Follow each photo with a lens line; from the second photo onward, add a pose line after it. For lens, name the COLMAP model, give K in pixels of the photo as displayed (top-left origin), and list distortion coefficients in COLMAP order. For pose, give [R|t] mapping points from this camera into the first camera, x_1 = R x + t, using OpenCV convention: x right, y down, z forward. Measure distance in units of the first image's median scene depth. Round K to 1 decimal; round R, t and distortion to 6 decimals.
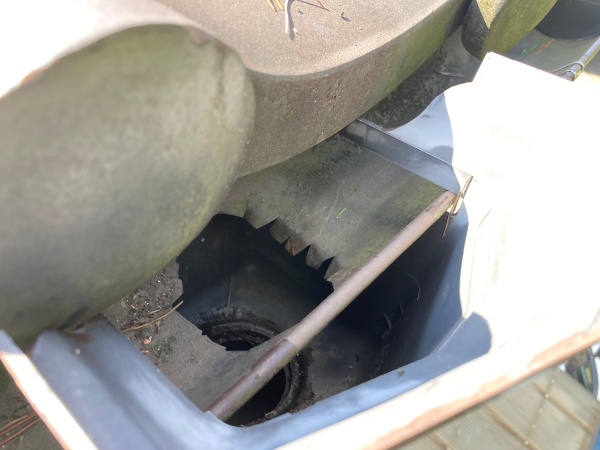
lens RADIAL K [[495.9, 0, 300.0], [0, 495.9, 225.0], [0, 0, 1]] dist [-0.335932, 0.001255]
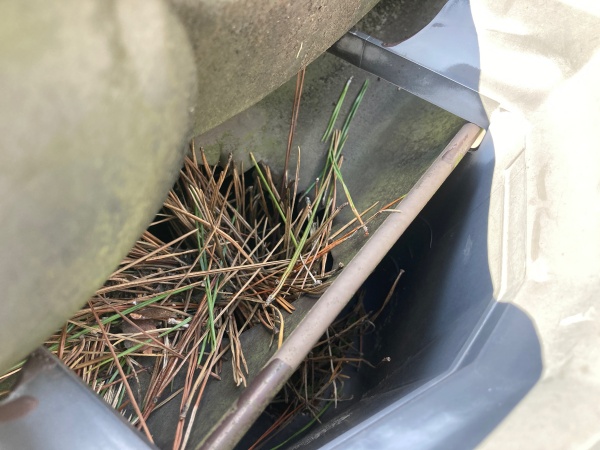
lens RADIAL K [[475.1, 0, 300.0], [0, 475.1, 225.0], [0, 0, 1]] dist [-0.135649, -0.003165]
pose [[0.997881, -0.064723, -0.006640, 0.023537], [0.064443, 0.969158, 0.237865, -0.103381], [-0.008960, -0.237789, 0.971275, 0.214592]]
